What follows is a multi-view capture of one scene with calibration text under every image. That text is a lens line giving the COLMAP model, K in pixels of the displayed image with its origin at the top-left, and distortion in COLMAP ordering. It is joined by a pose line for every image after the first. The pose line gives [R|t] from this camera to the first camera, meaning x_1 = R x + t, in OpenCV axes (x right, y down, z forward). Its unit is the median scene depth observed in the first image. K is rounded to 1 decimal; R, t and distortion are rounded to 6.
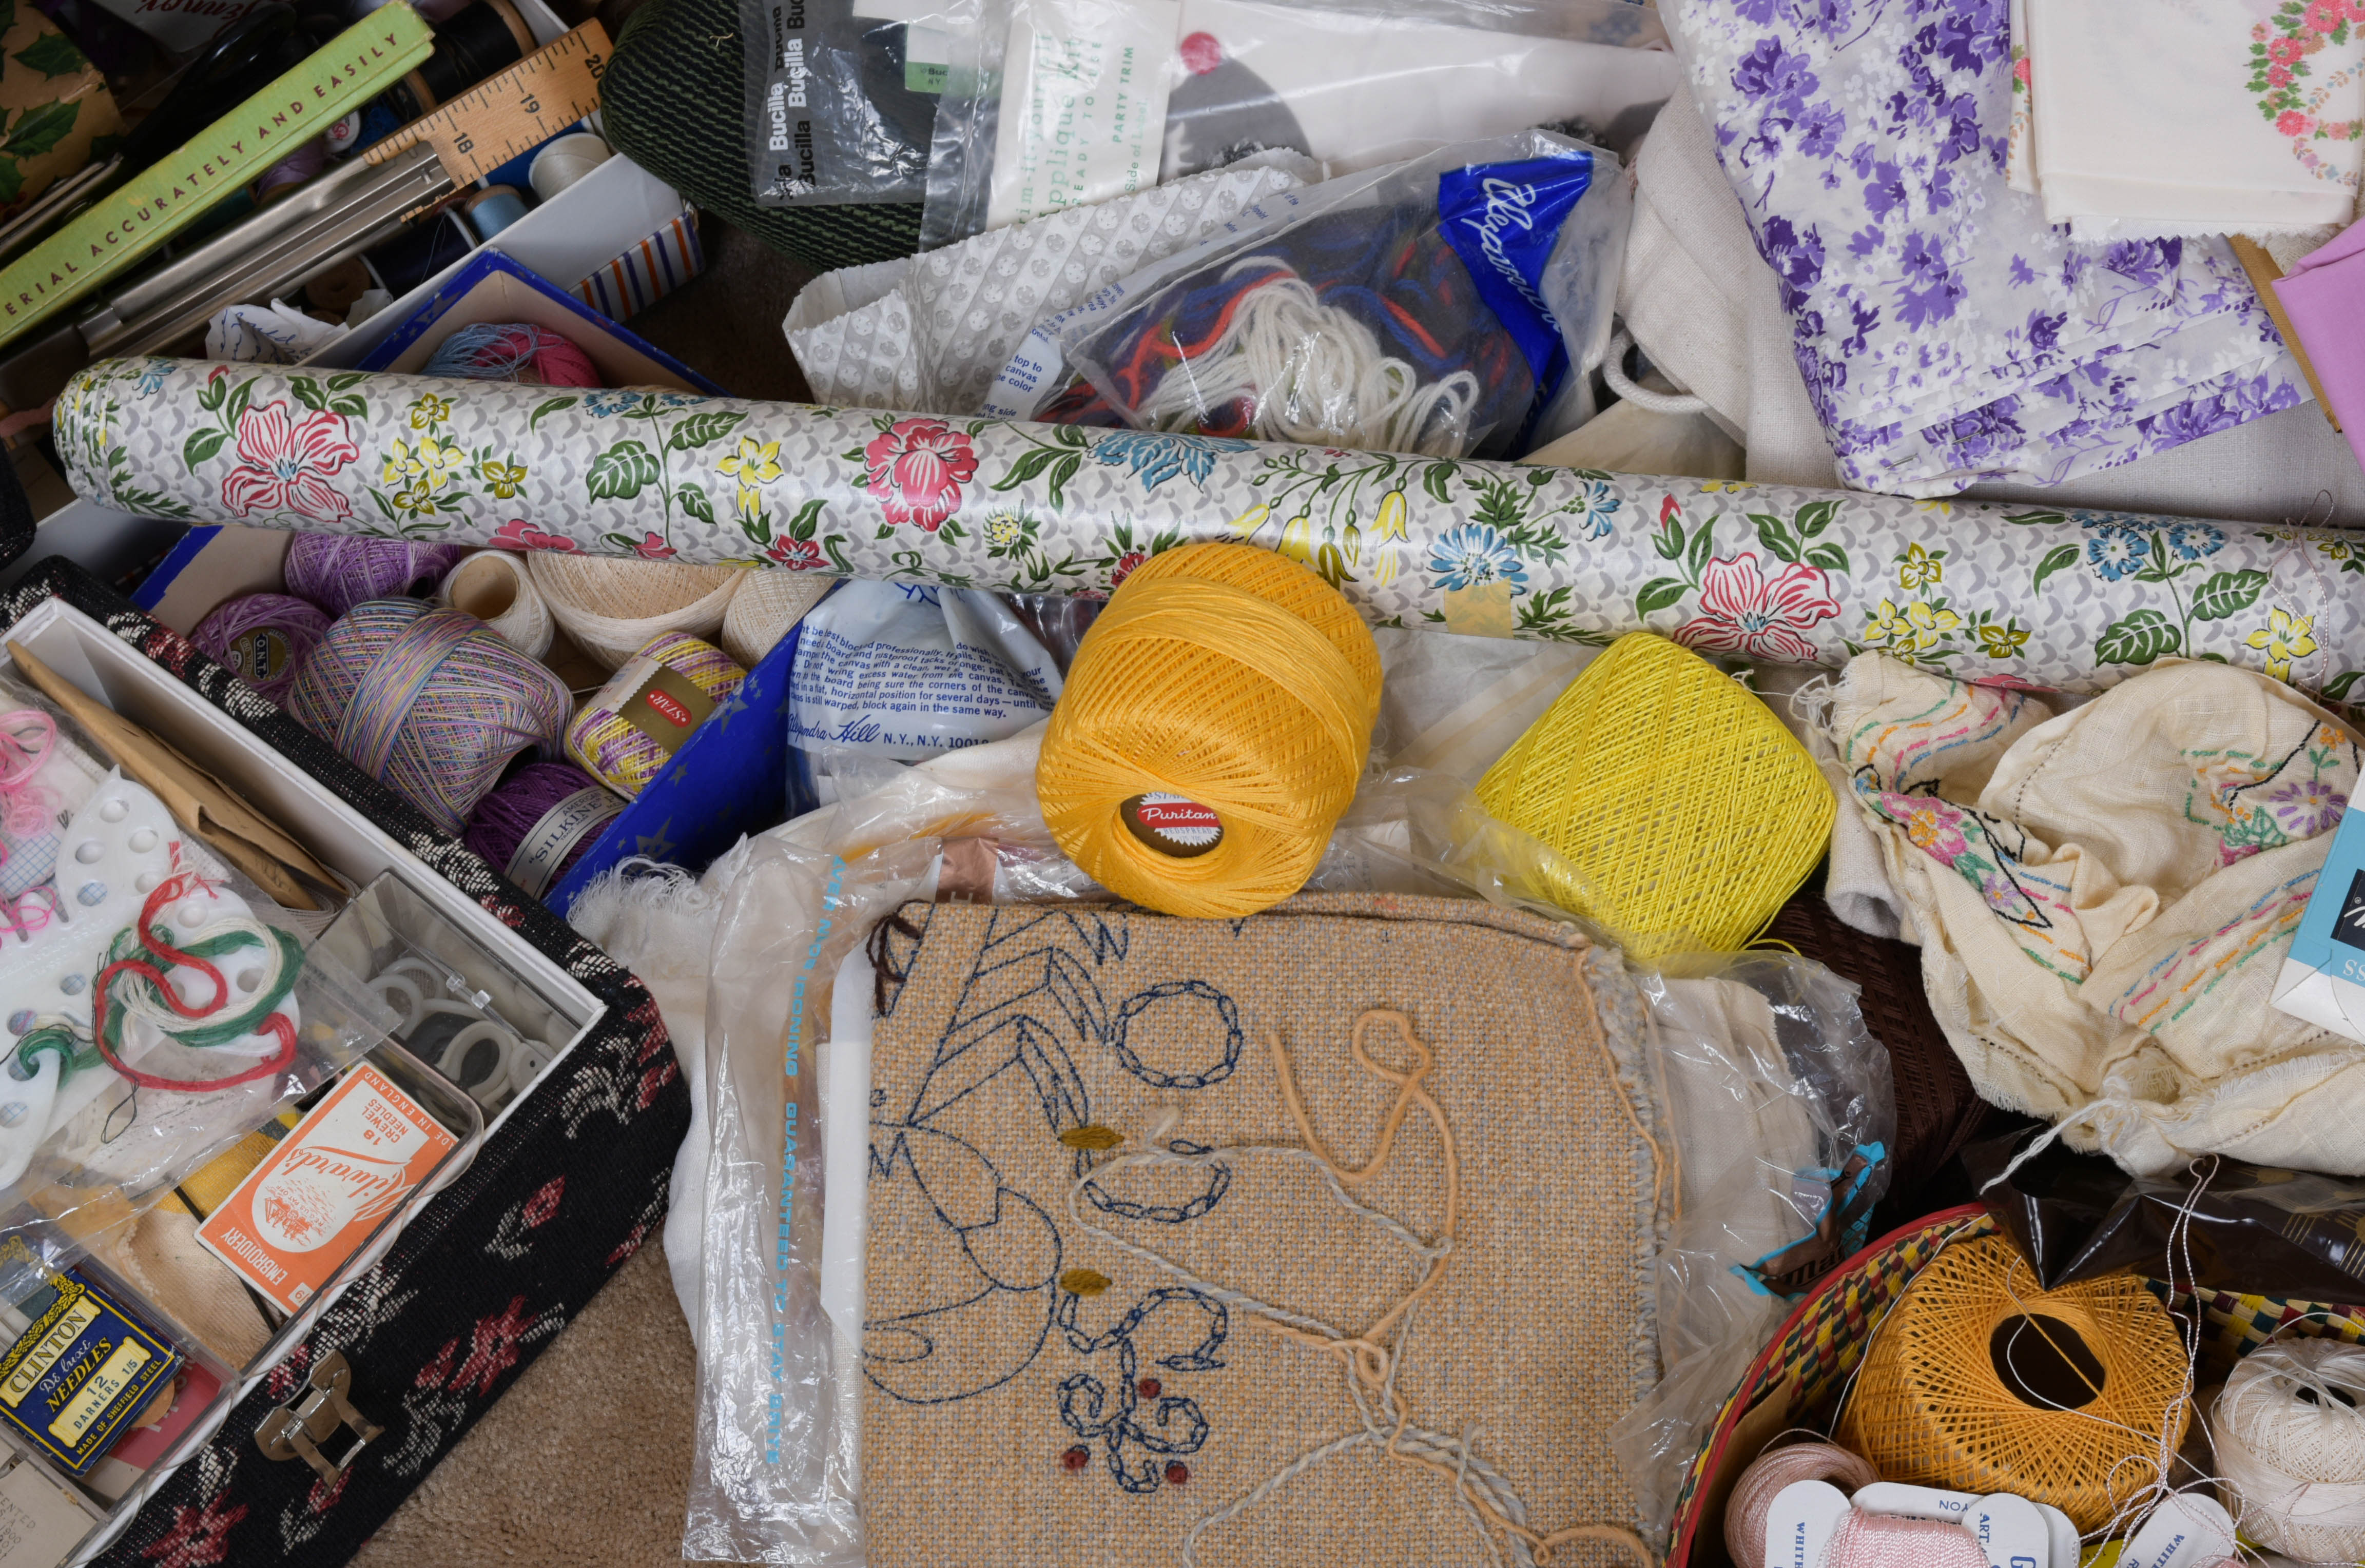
lens RADIAL K [[4219.6, 0, 1196.3], [0, 4219.6, 798.2], [0, 0, 1]] dist [-0.037380, 0.086734]
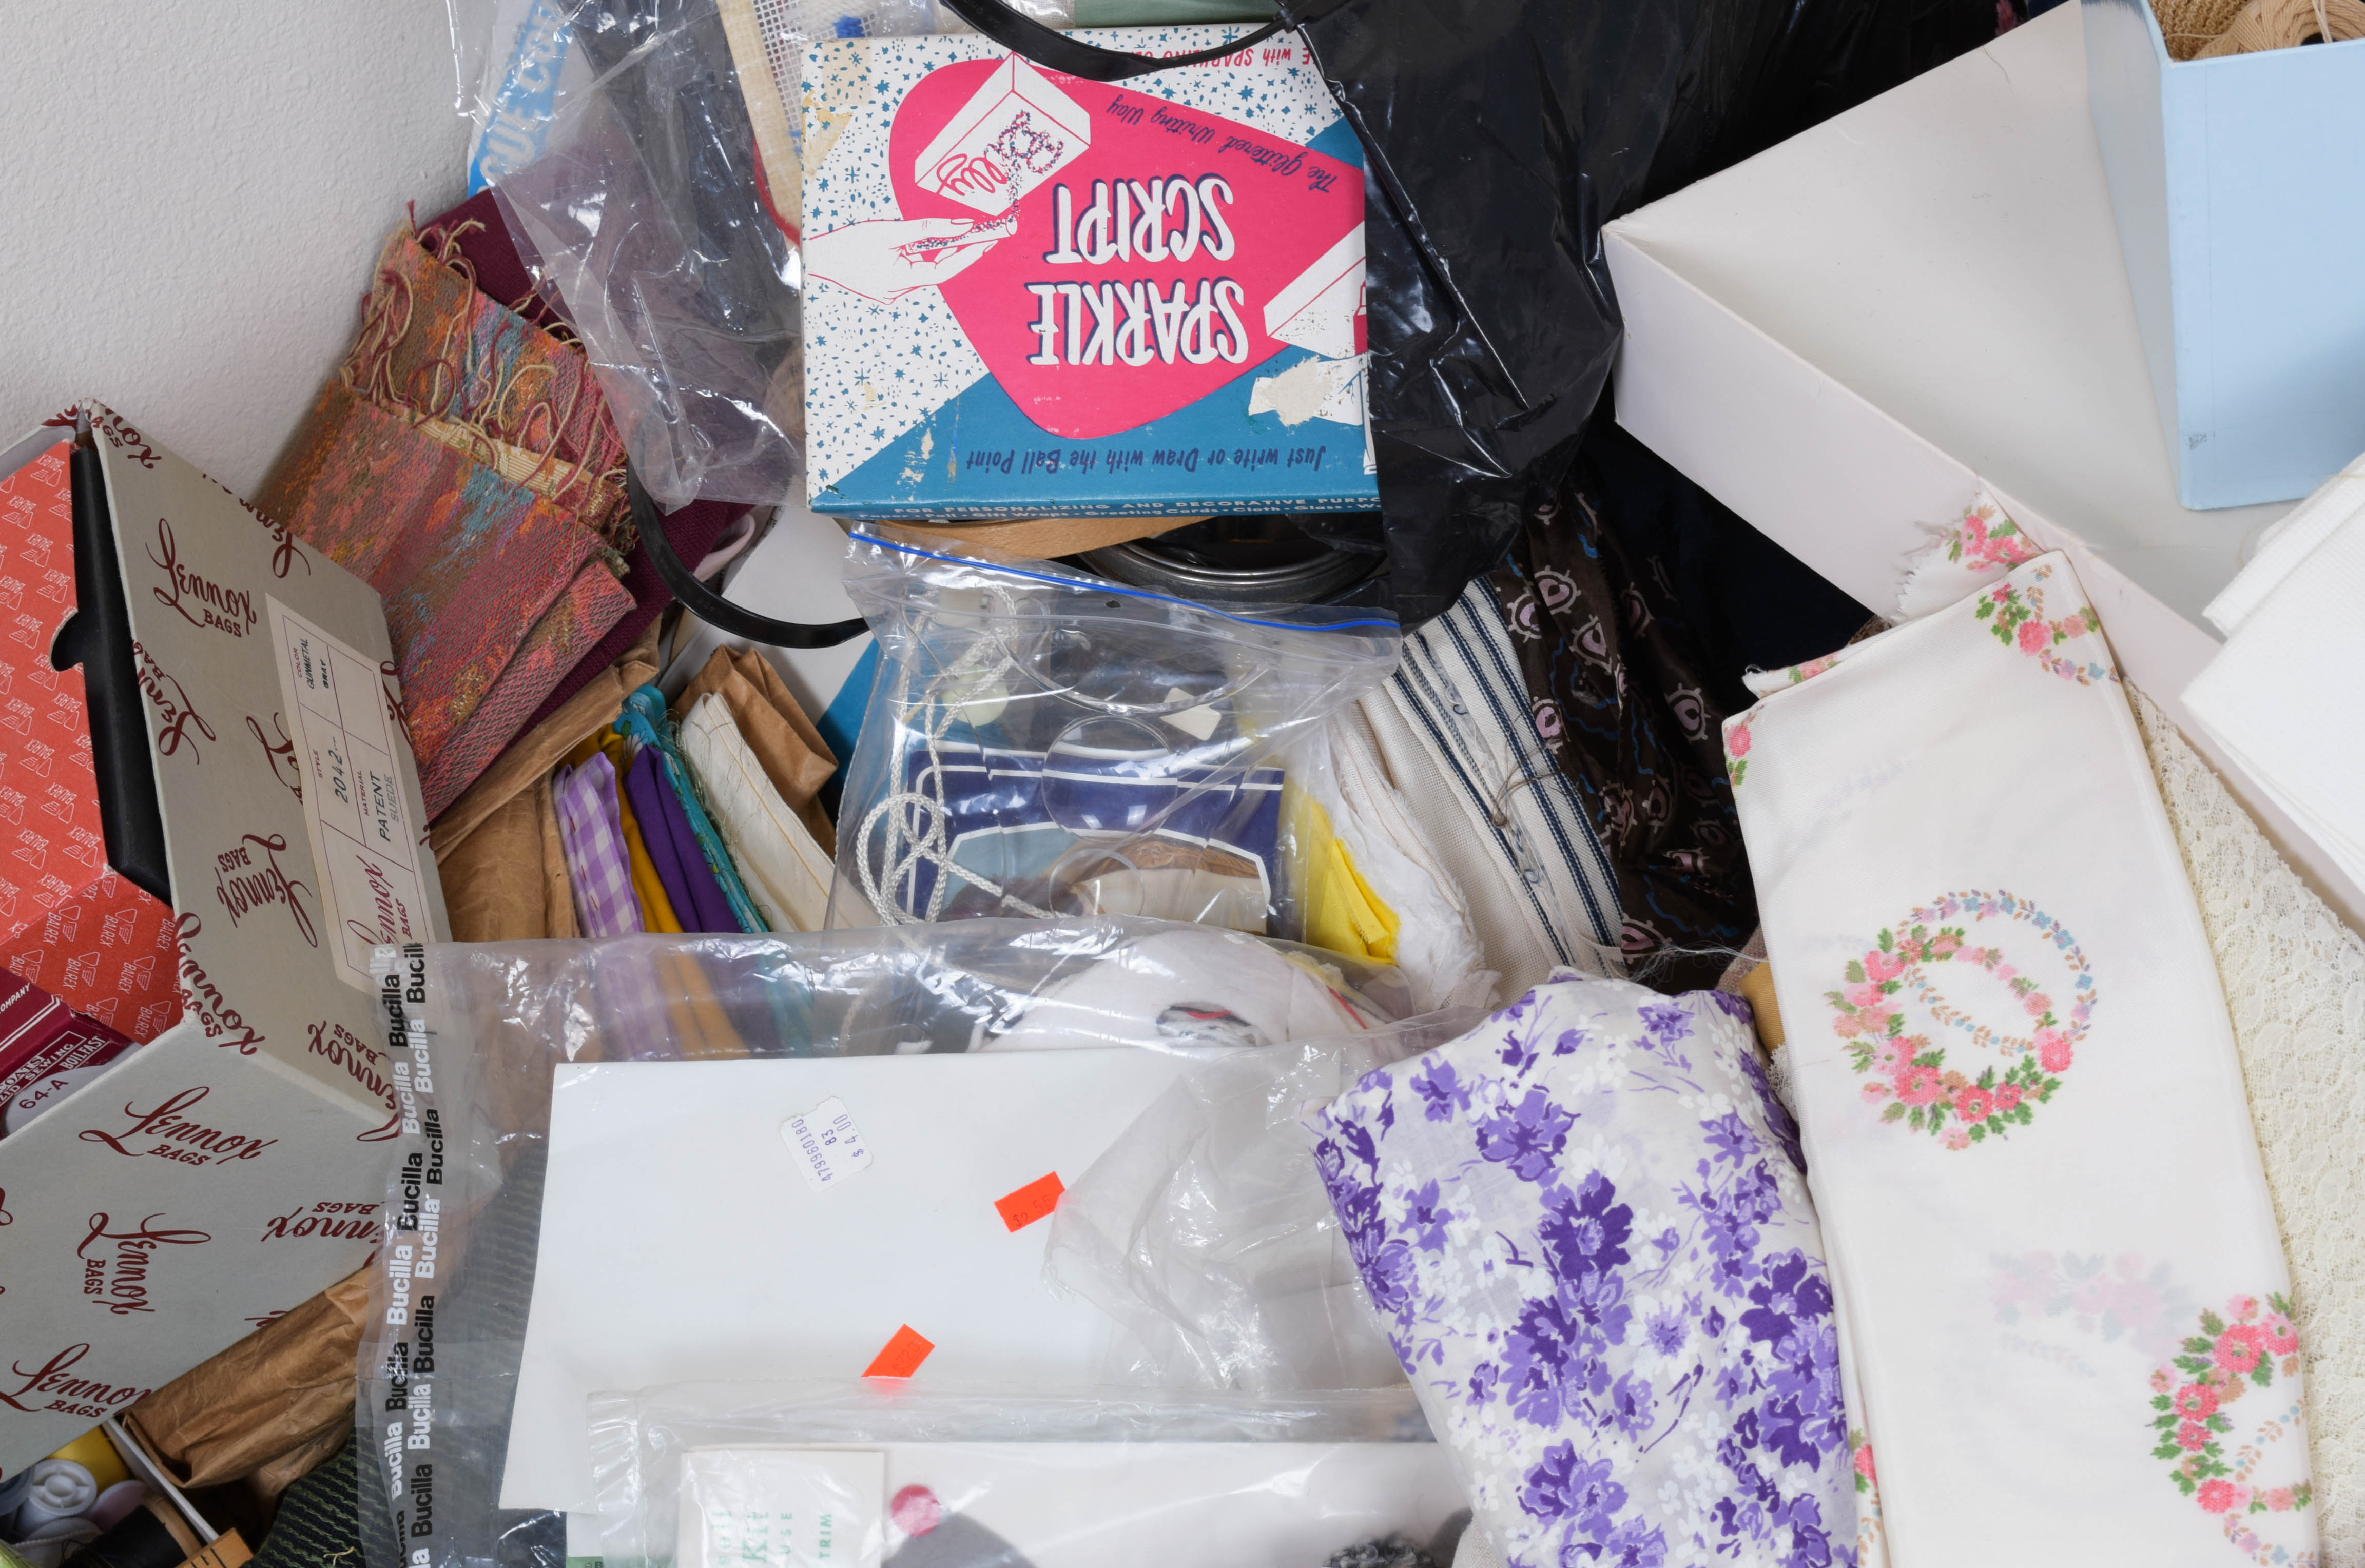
lens RADIAL K [[4134.9, 0, 1191.3], [0, 4134.9, 790.0], [0, 0, 1]] dist [-0.034690, 0.055916]
pose [[0.991198, -0.117973, -0.060074, 0.130050], [0.096306, 0.953901, -0.284250, -0.084247], [0.090838, 0.275962, 0.956866, 0.216598]]
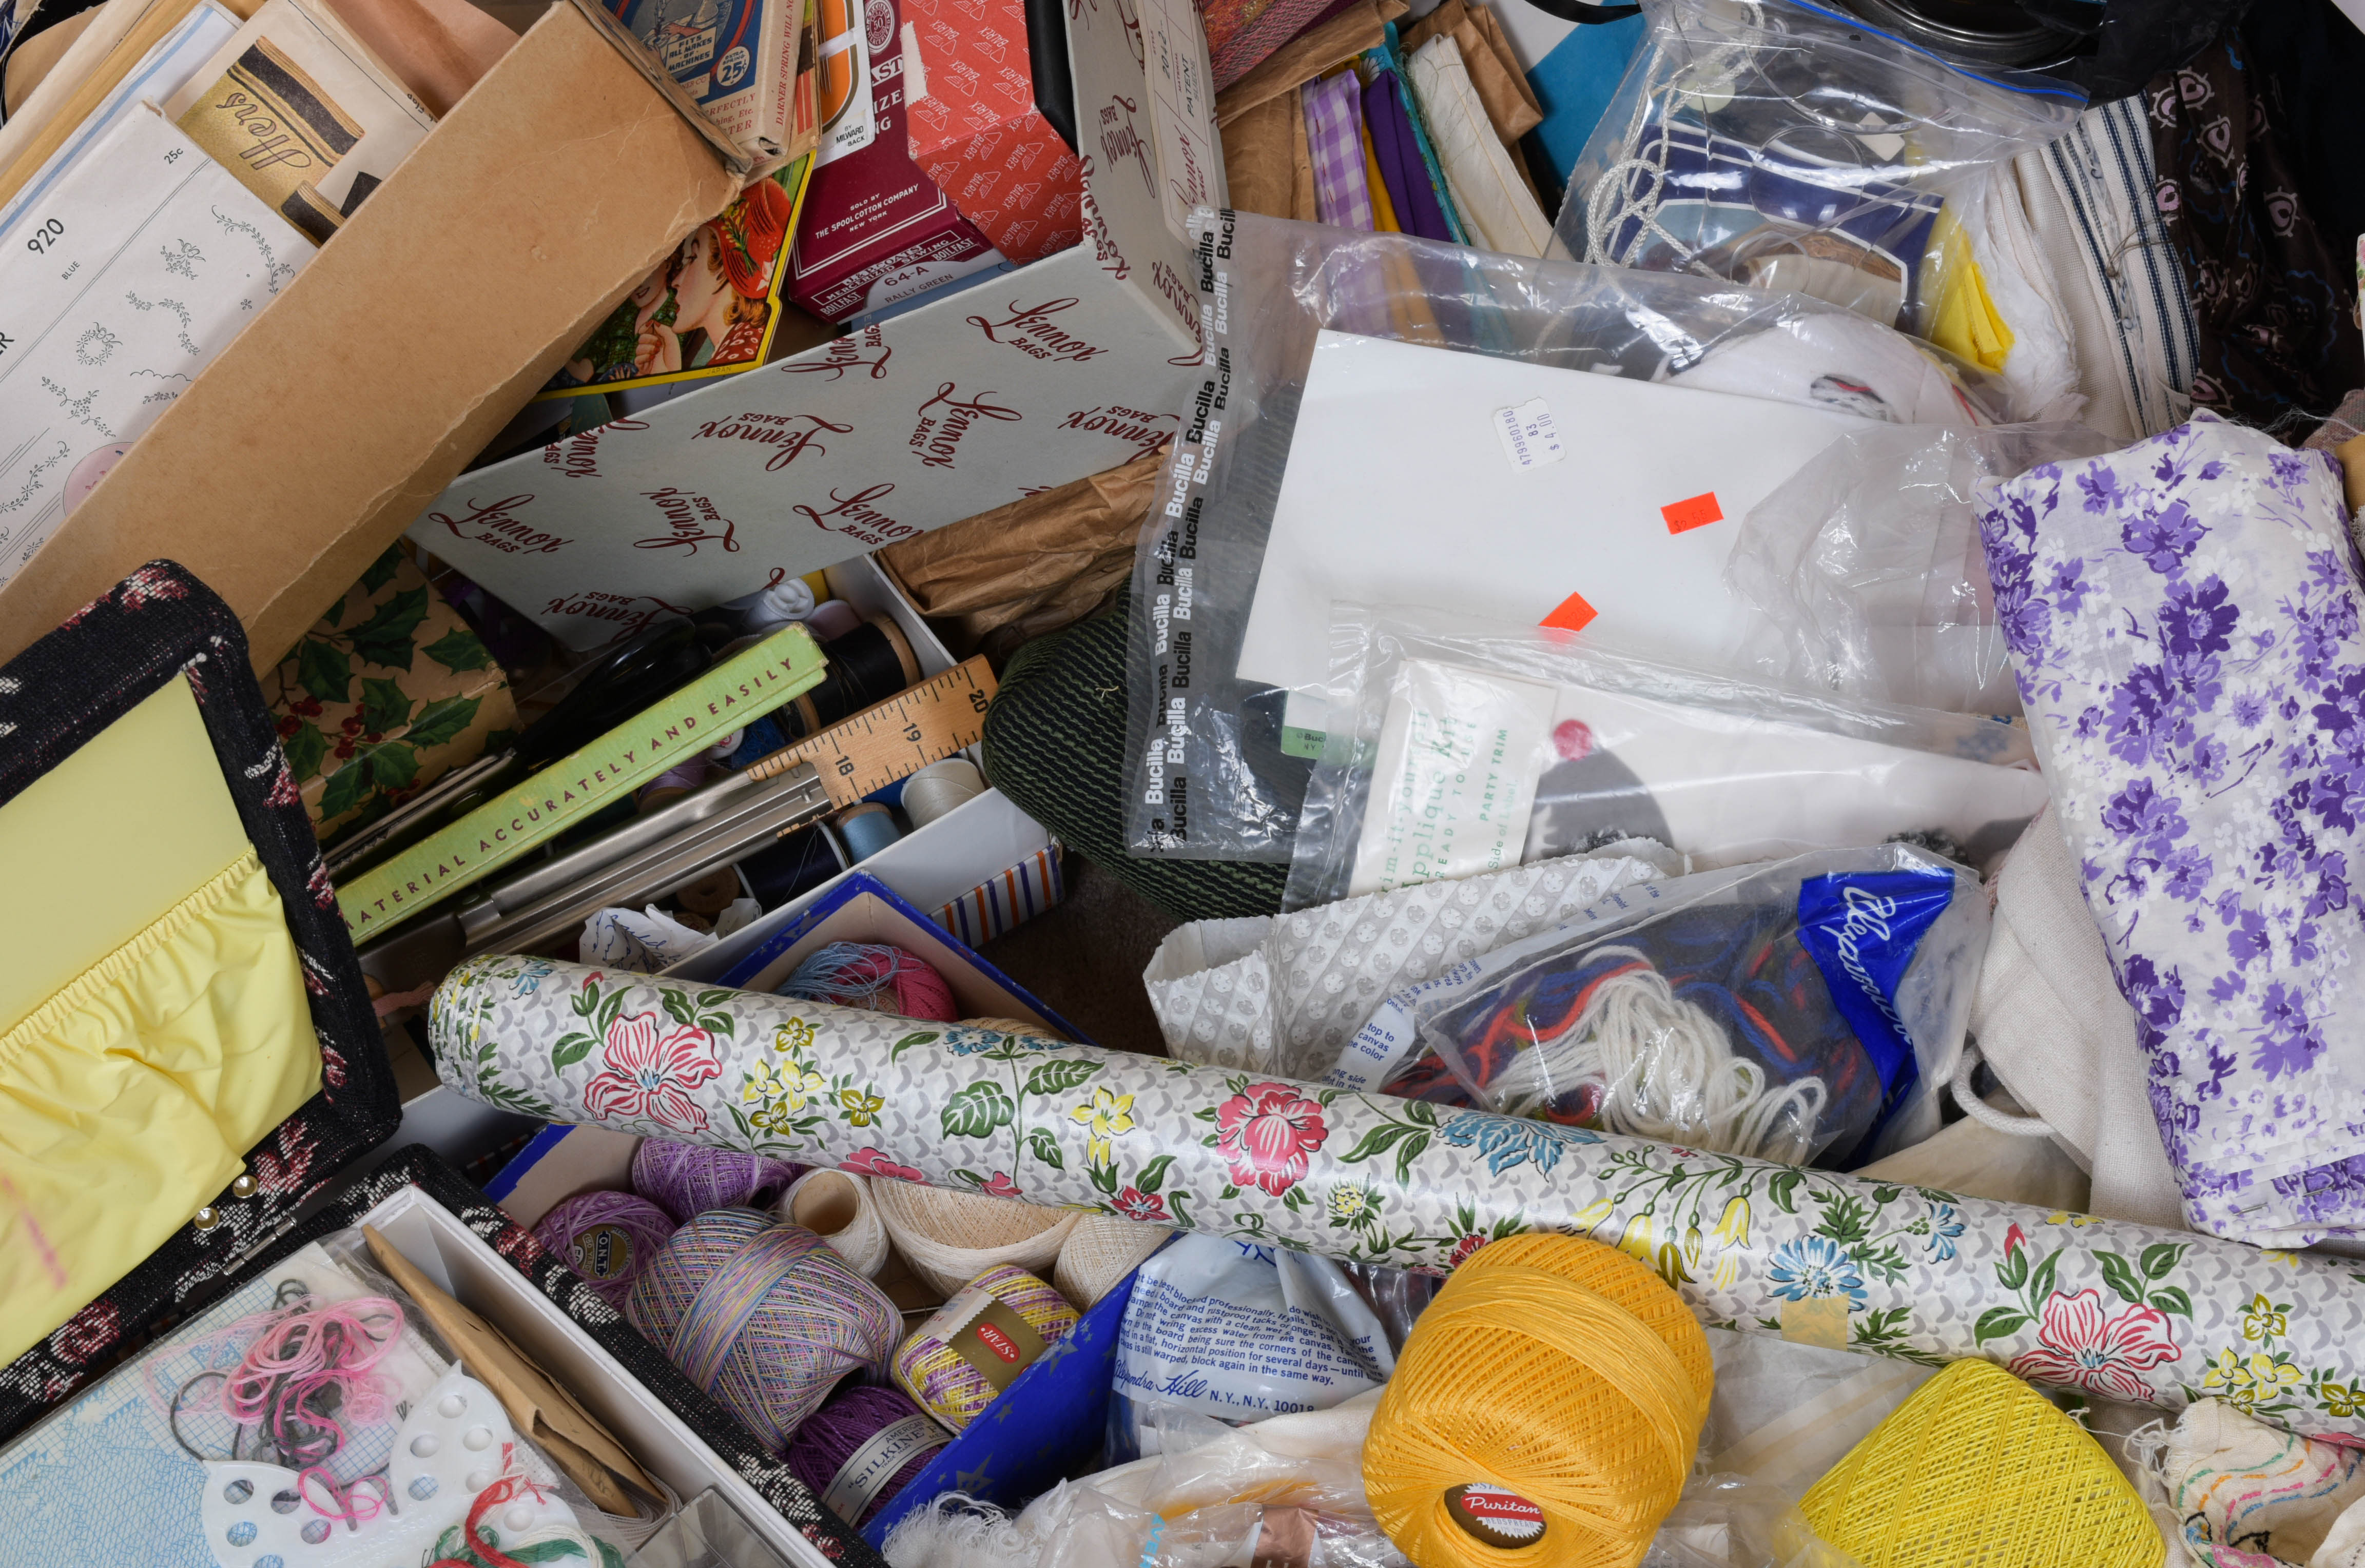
lens RADIAL K [[4219.6, 0, 1196.3], [0, 4219.6, 798.2], [0, 0, 1]] dist [-0.037380, 0.086734]
pose [[0.994862, 0.077053, -0.065674, -0.023366], [-0.084673, 0.988852, -0.122487, -0.033079], [0.055503, 0.127418, 0.990295, -0.014622]]
